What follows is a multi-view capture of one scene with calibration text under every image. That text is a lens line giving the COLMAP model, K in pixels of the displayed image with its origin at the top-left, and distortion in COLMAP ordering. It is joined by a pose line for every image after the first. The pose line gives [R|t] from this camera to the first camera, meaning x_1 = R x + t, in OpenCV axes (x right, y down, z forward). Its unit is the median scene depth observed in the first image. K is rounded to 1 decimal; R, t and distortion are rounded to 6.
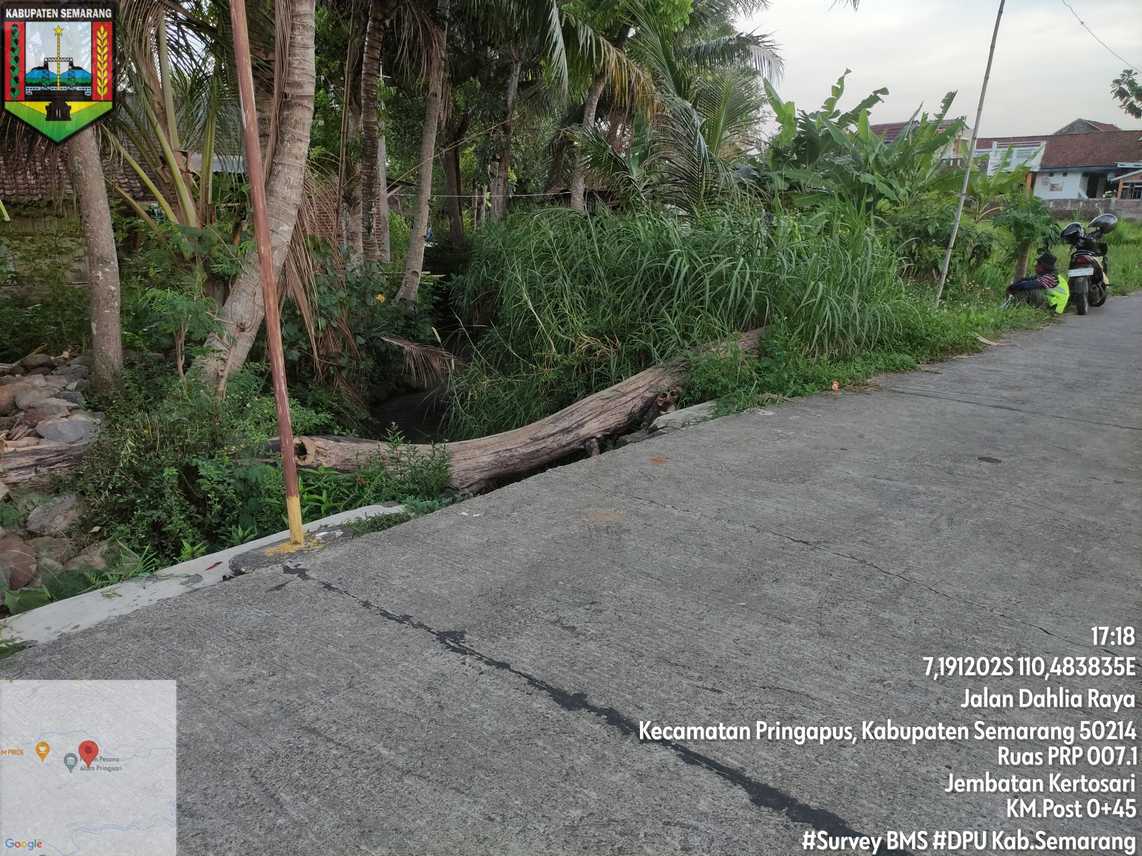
lens RADIAL K [[841.4, 0, 569.2], [0, 841.4, 423.6], [0, 0, 1]] dist [0.049953, -0.042477]
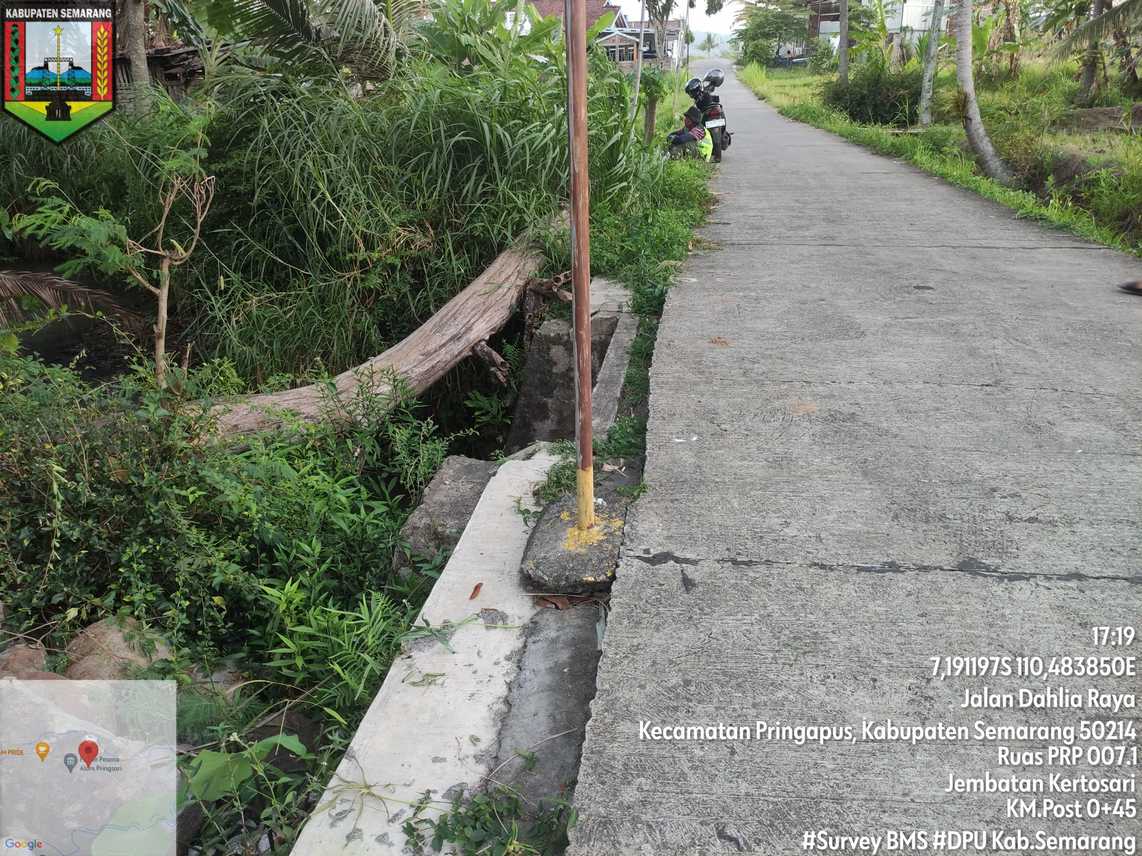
lens RADIAL K [[841.4, 0, 566.3], [0, 841.4, 429.0], [0, 0, 1]] dist [0.049953, -0.042477]
pose [[0.845684, -0.230863, 0.481165, -0.343227], [0.160659, 0.969899, 0.182987, -0.040655], [-0.508927, -0.077445, 0.857319, 0.195900]]
